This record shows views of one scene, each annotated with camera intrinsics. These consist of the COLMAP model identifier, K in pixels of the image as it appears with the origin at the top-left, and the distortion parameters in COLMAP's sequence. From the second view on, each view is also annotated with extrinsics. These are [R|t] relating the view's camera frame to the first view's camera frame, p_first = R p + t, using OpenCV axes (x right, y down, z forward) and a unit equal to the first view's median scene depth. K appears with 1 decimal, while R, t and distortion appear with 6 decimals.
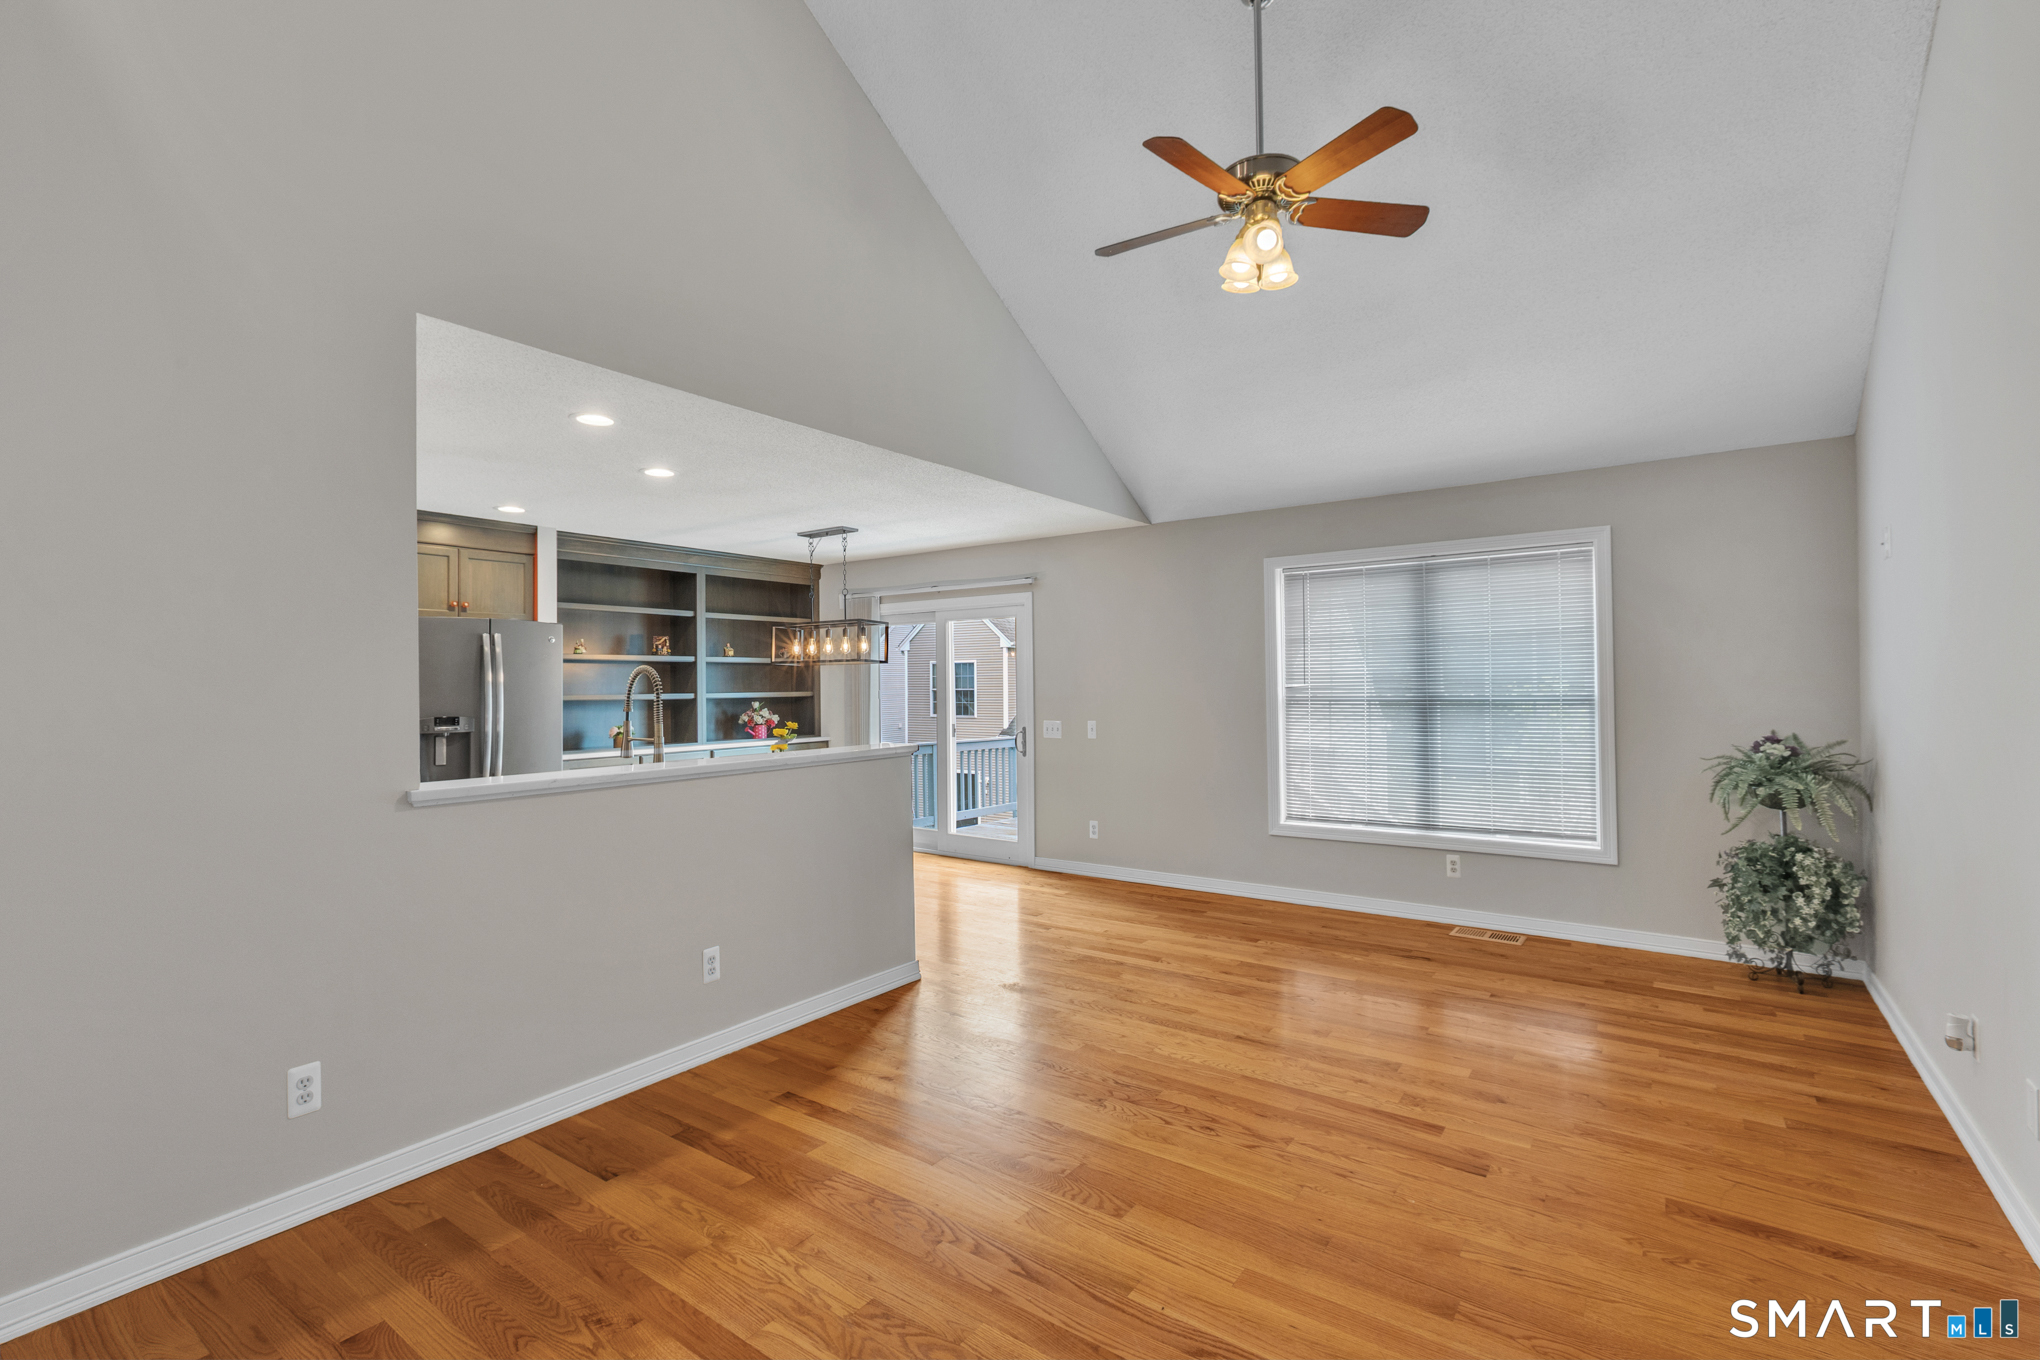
lens RADIAL K [[914.0, 0, 1017.2], [0, 914.0, 669.5], [0, 0, 1]] dist [0.000763, -0.001345]
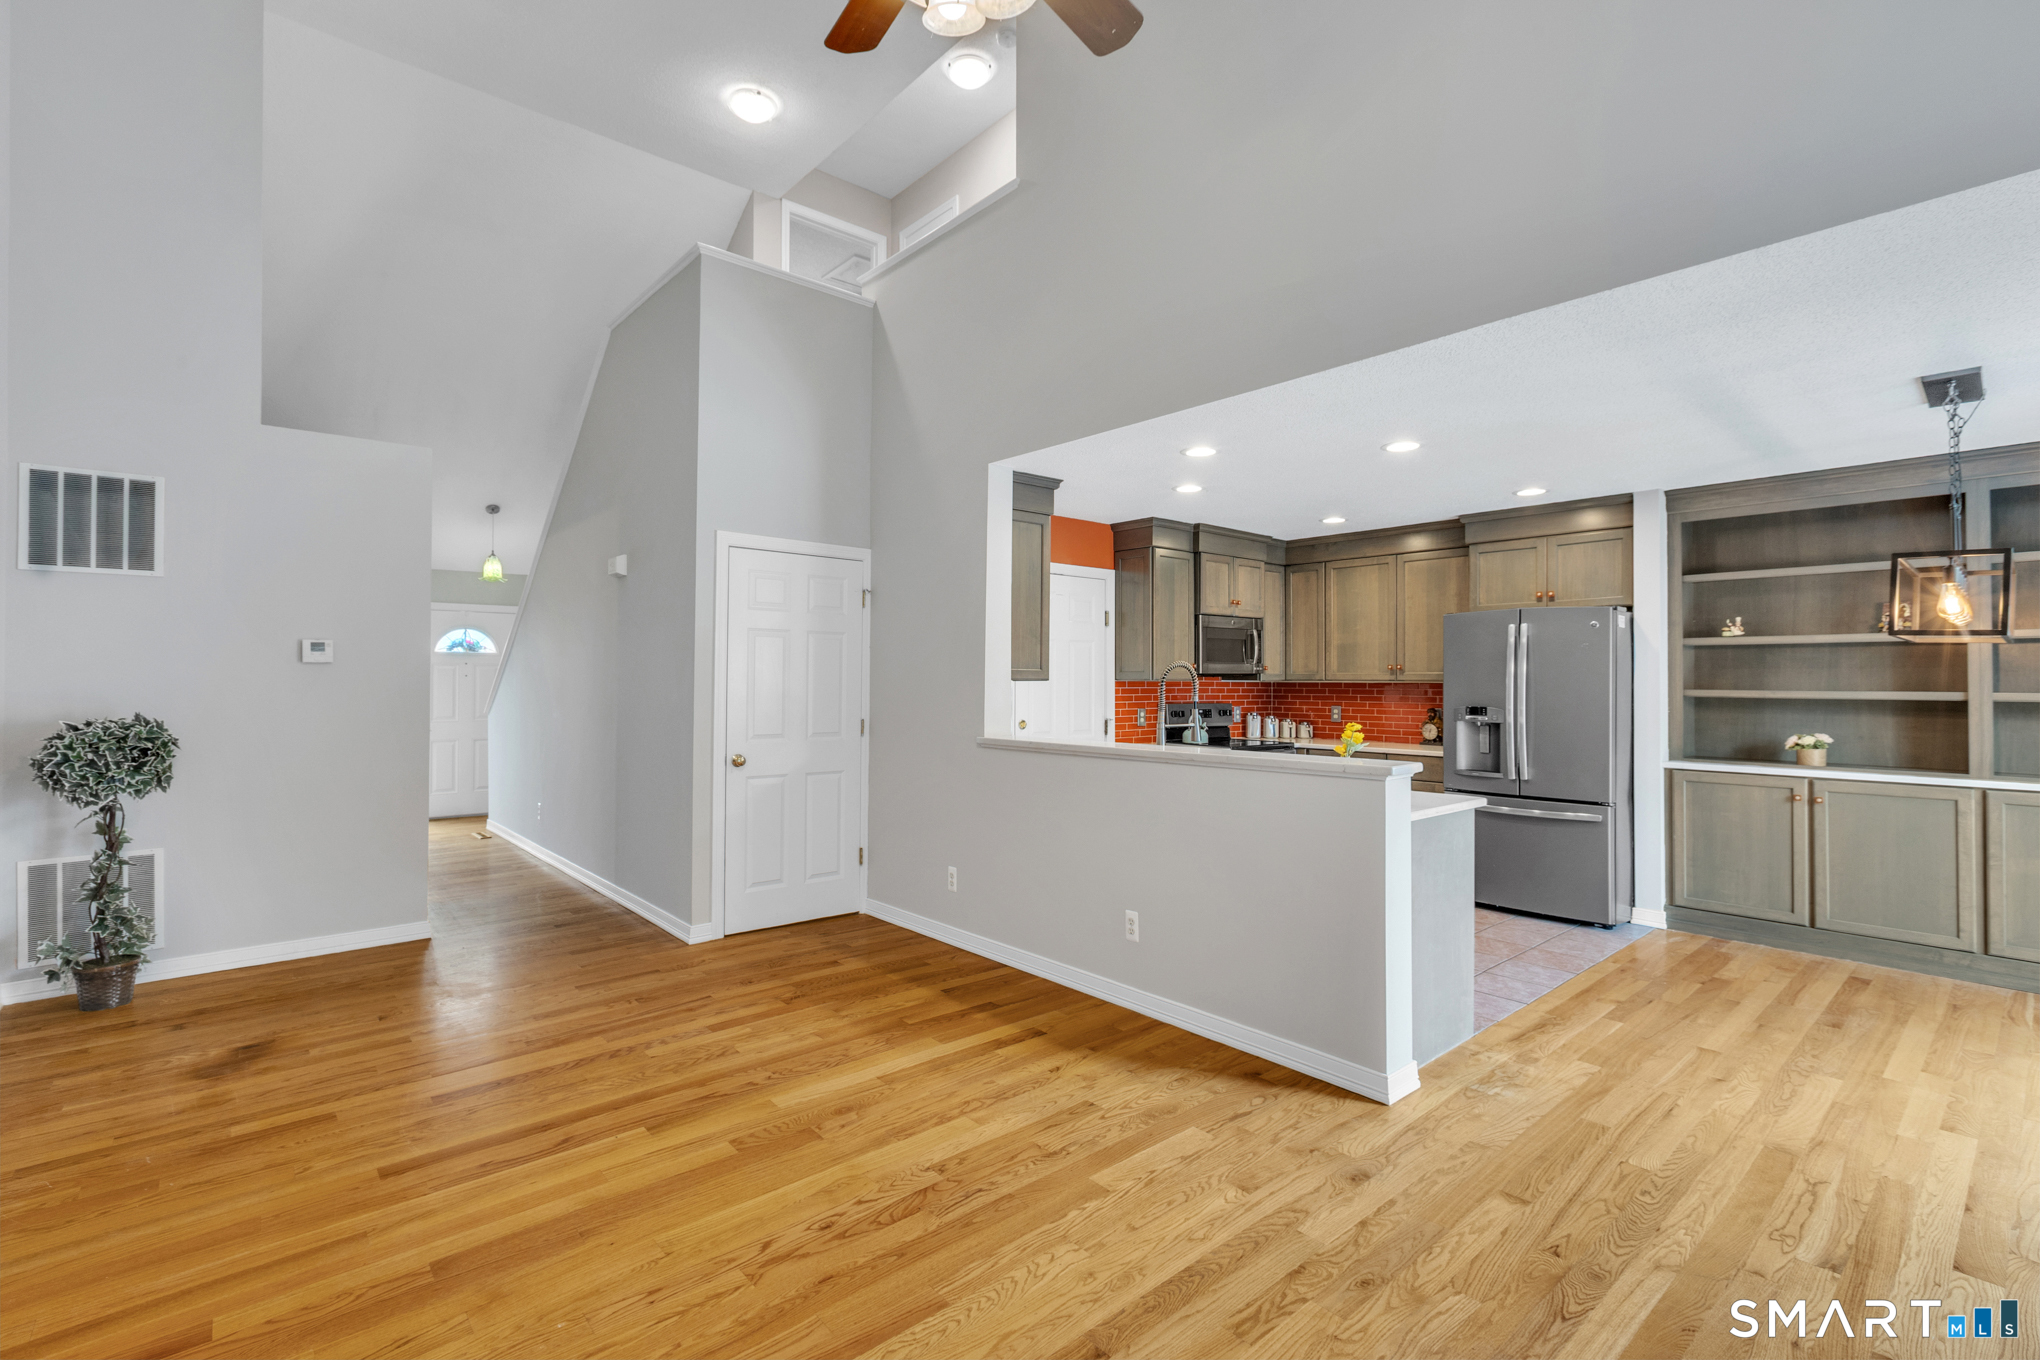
lens RADIAL K [[914.0, 0, 1012.9], [0, 914.0, 668.8], [0, 0, 1]] dist [0.000763, -0.001345]
pose [[-0.231115, -0.003050, -0.972922, 0.568947], [0.015577, 0.999855, -0.006834, 0.008246], [0.972802, -0.016735, -0.231034, 0.800816]]
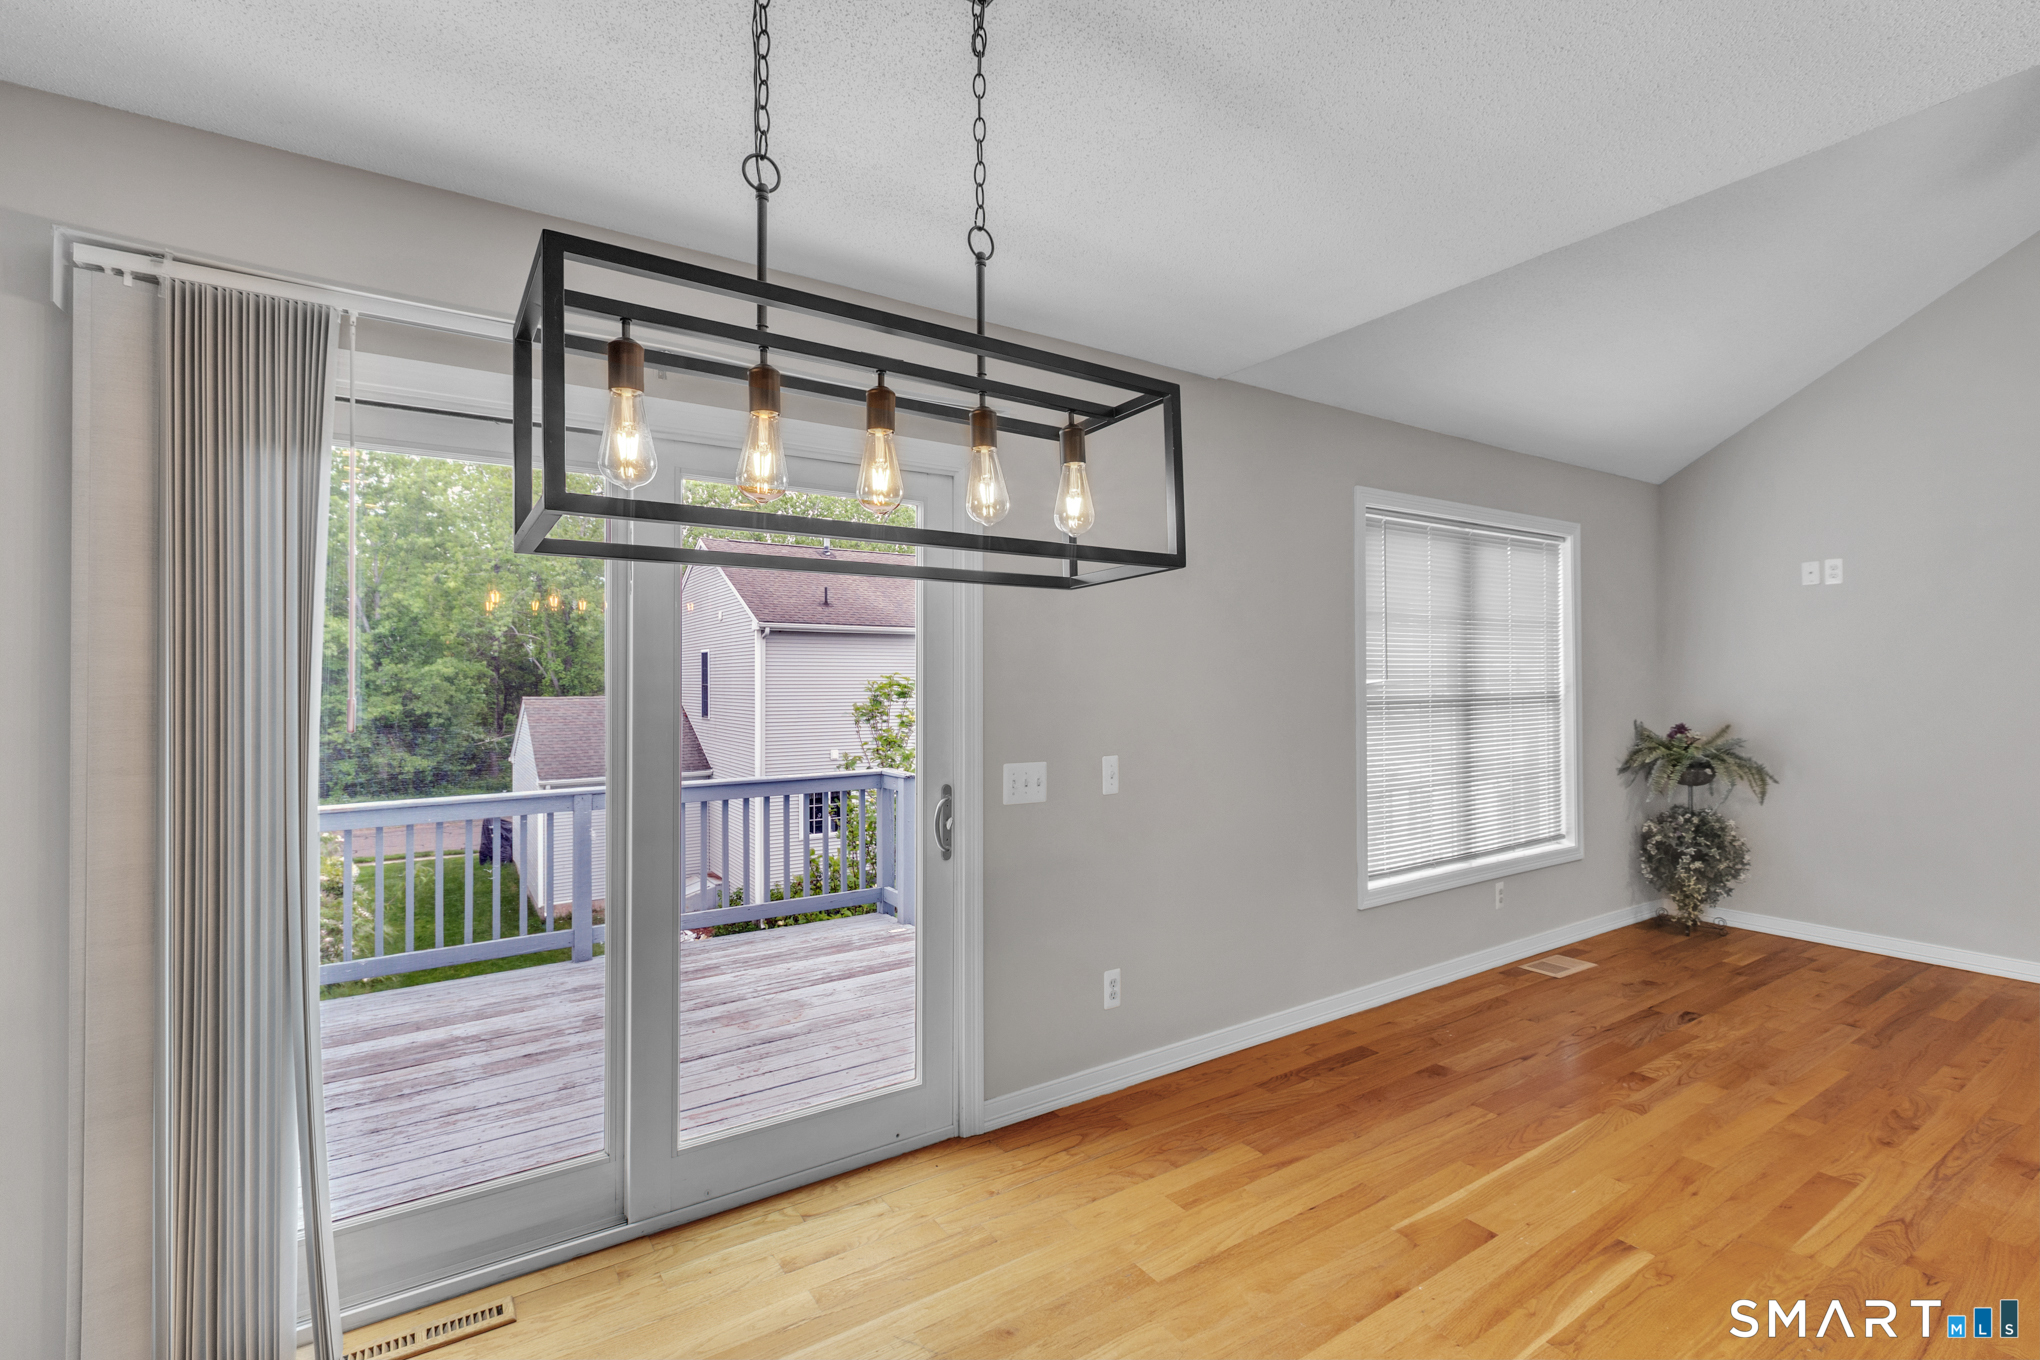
lens RADIAL K [[914.0, 0, 1012.8], [0, 914.0, 669.8], [0, 0, 1]] dist [0.000763, -0.001345]
pose [[0.356754, 0.017319, 0.934038, -0.510973], [-0.013498, 0.999819, -0.013383, 0.026117], [-0.934101, -0.007833, 0.356923, 1.210024]]
